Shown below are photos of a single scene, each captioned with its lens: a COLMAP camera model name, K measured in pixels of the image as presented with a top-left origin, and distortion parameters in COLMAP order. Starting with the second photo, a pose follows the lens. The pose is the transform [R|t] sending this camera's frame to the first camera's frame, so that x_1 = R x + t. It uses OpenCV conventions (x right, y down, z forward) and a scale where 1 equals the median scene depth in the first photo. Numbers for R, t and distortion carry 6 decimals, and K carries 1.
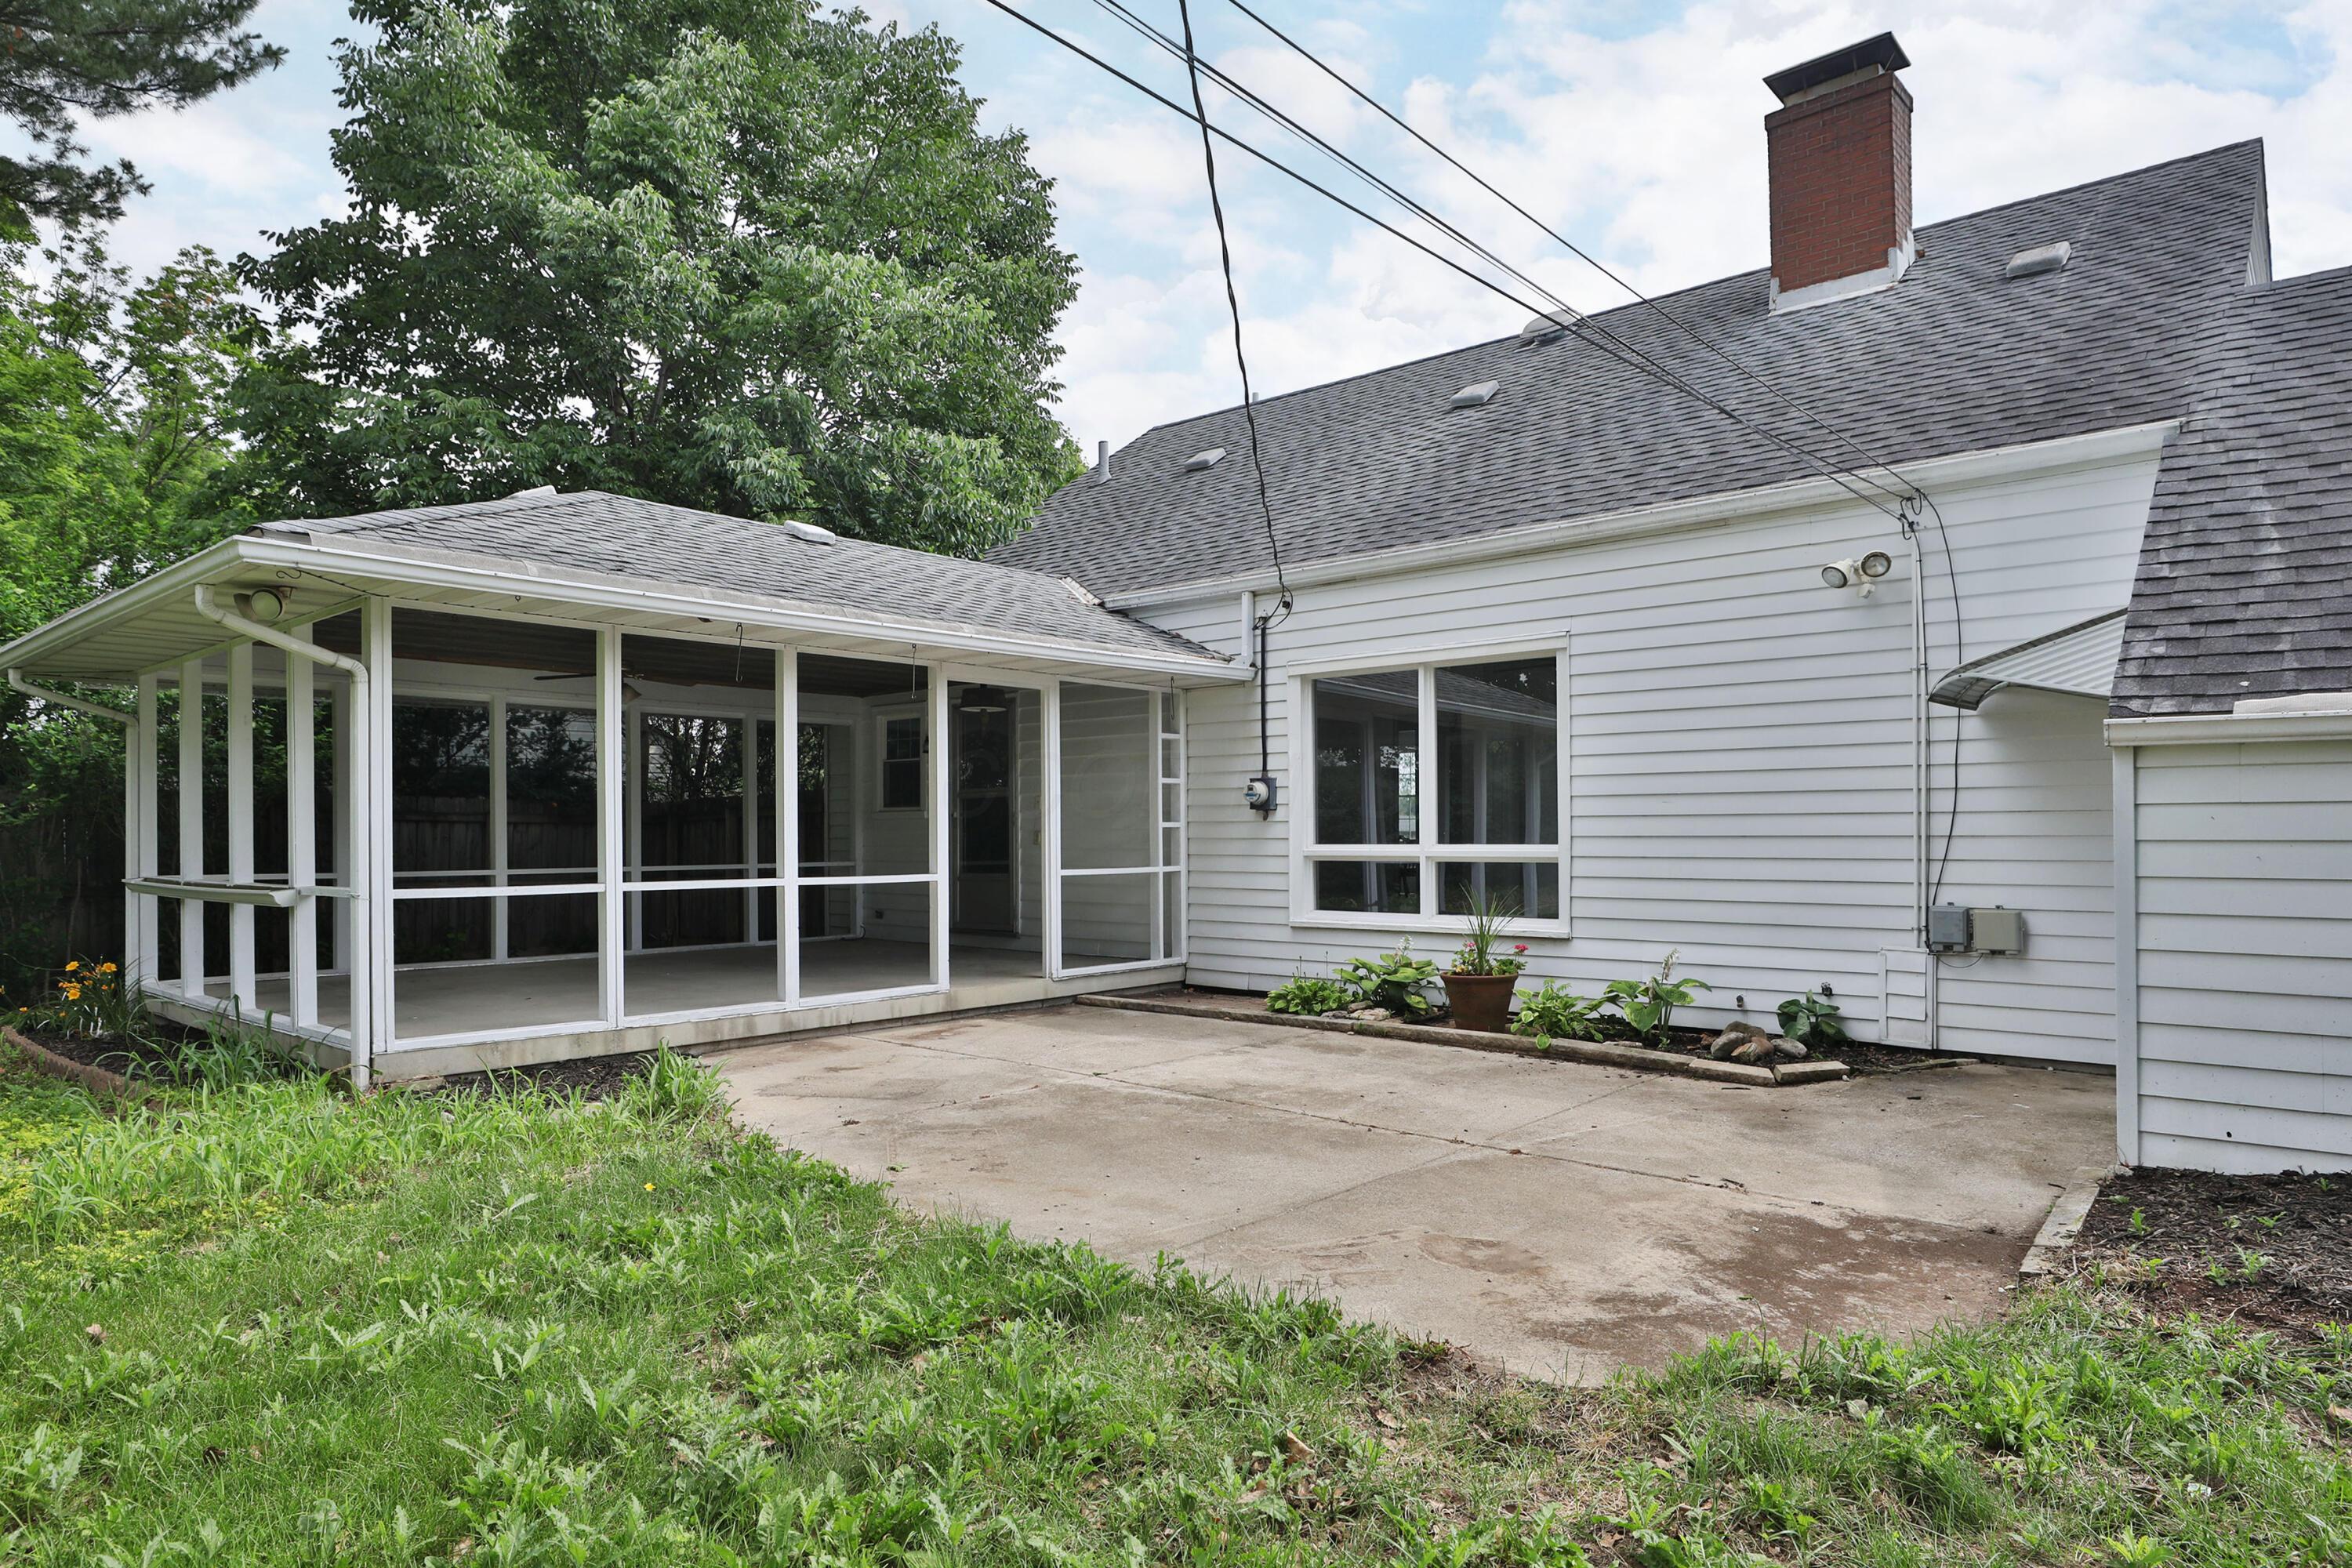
lens RADIAL K [[1377.8, 0, 1177.7], [0, 1377.8, 800.3], [0, 0, 1]] dist [0.000616, 0.000823]
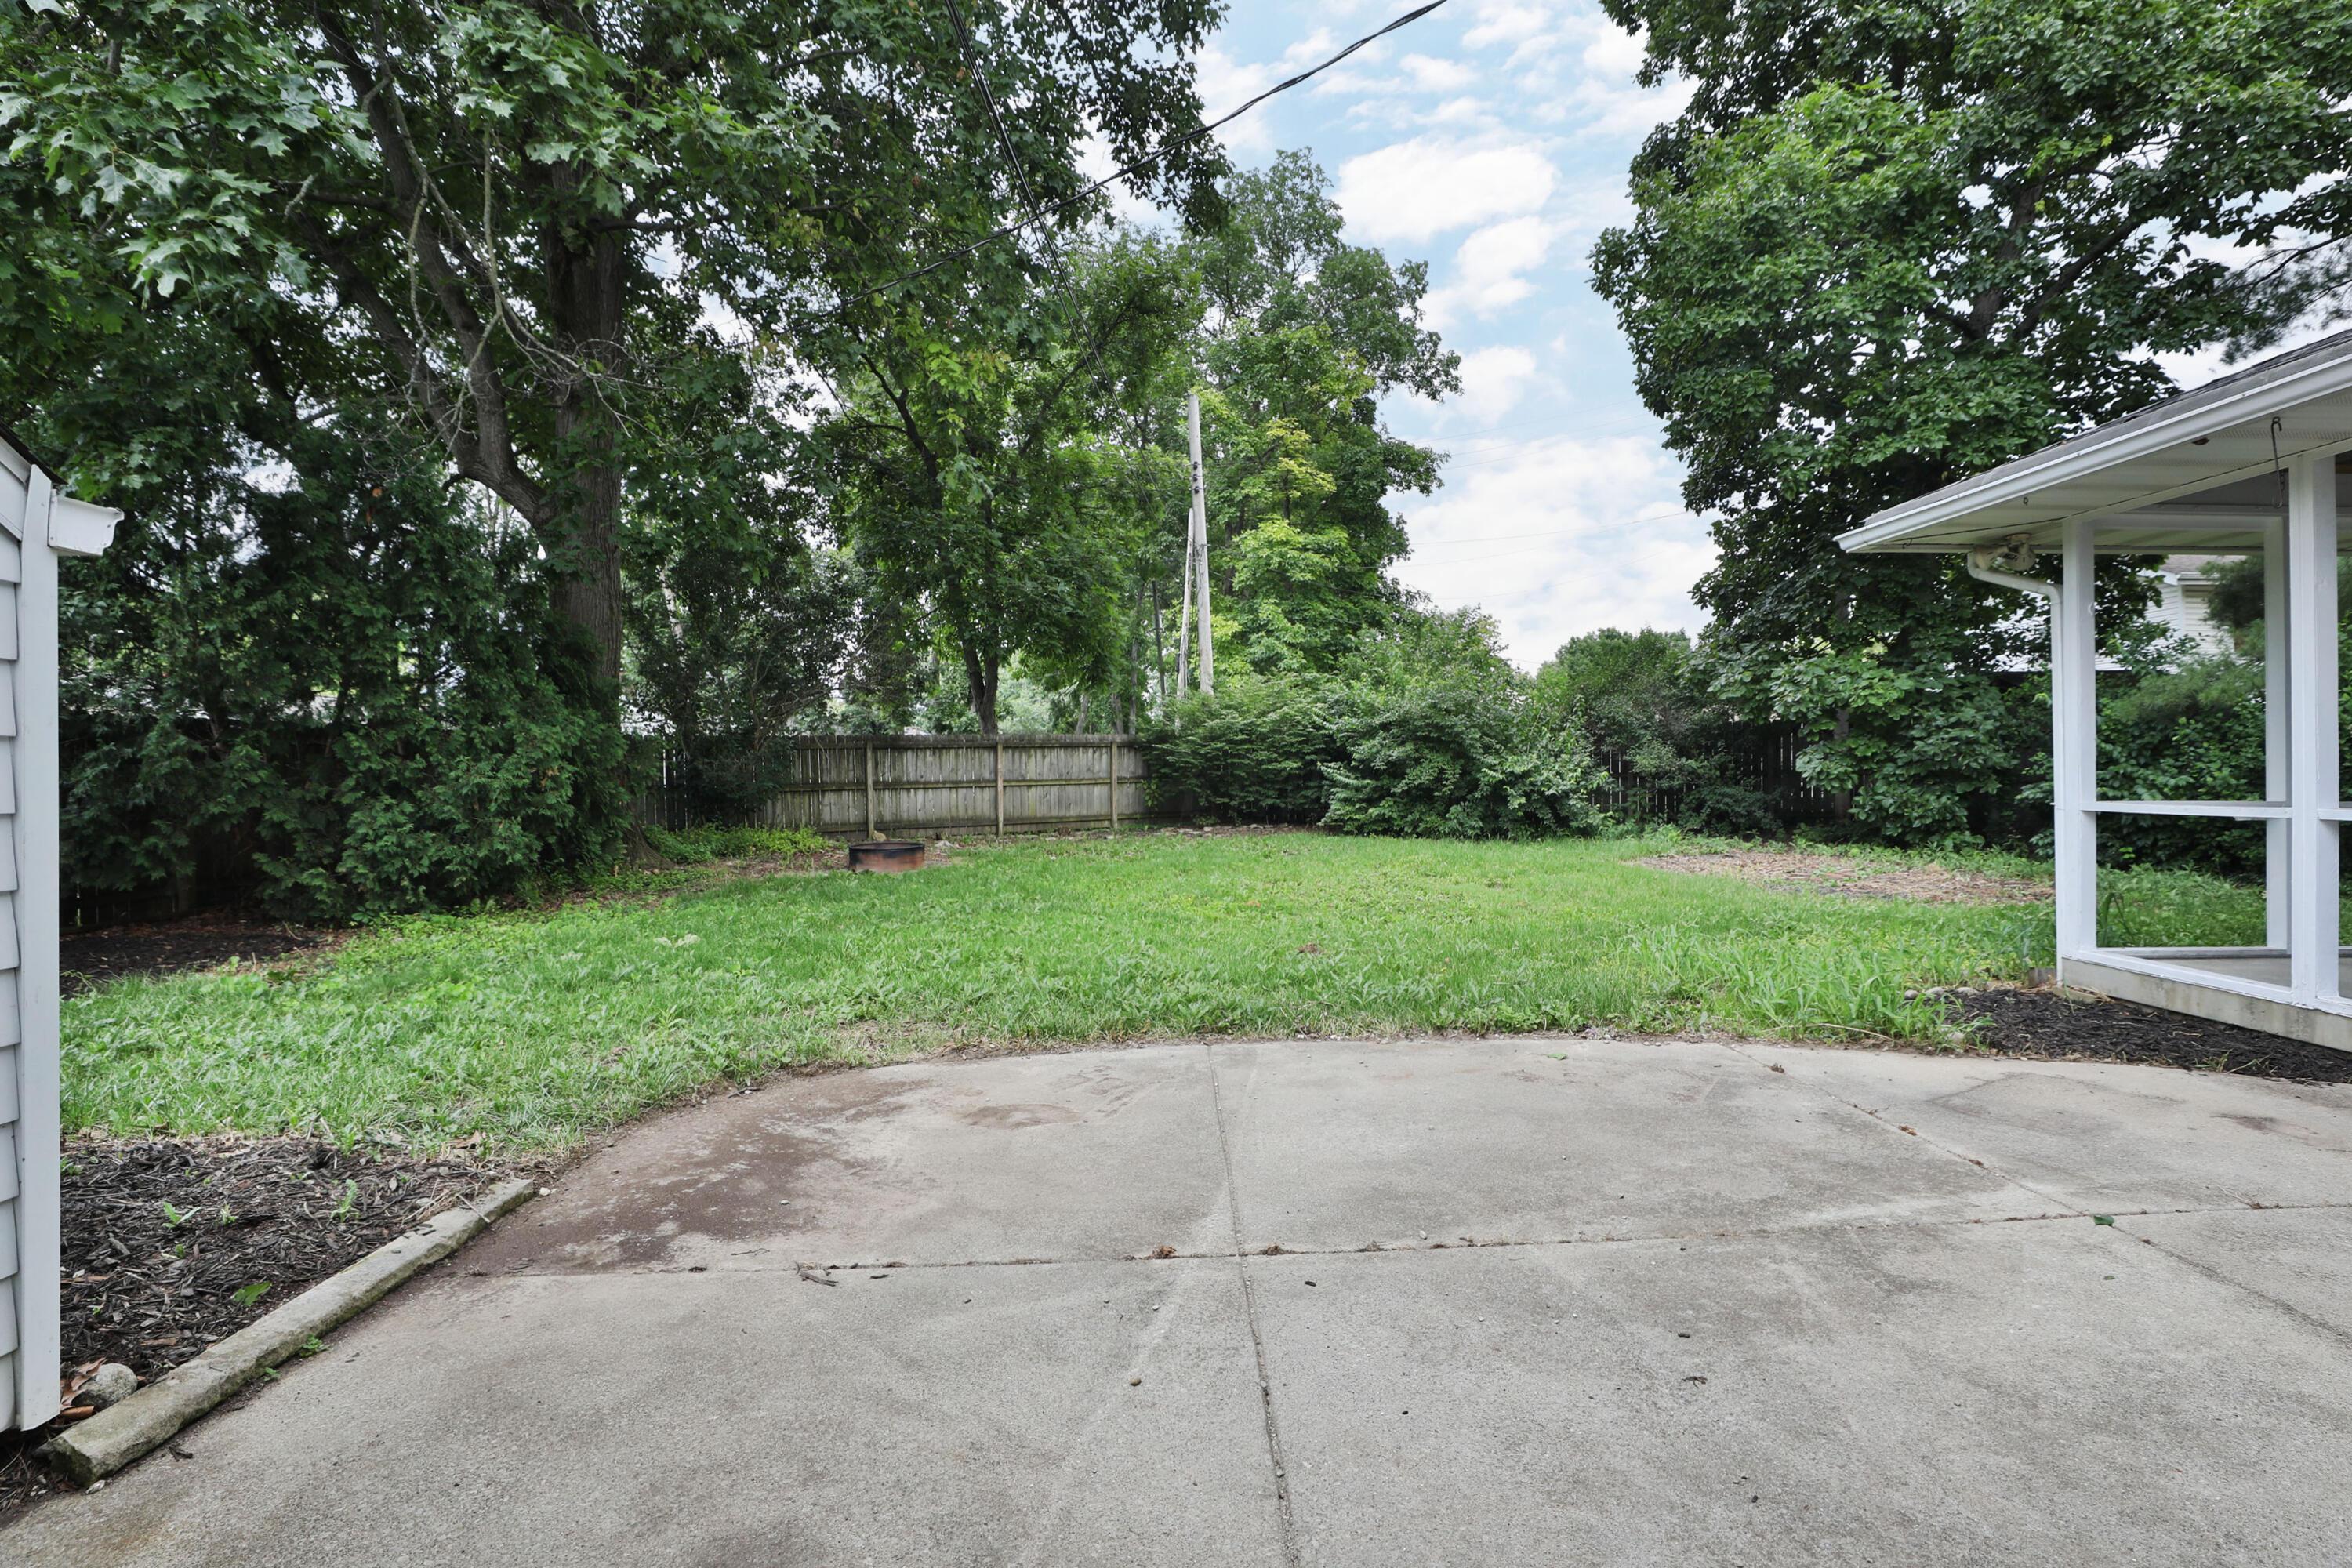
lens RADIAL K [[1136.7, 0, 1186.2], [0, 1136.7, 787.4], [0, 0, 1]] dist [-0.045103, 0.013300]
pose [[-0.742336, 0.011441, -0.669930, 0.726093], [0.023662, 0.999678, -0.009146, 0.067256], [0.669610, -0.022641, -0.742368, 1.756569]]
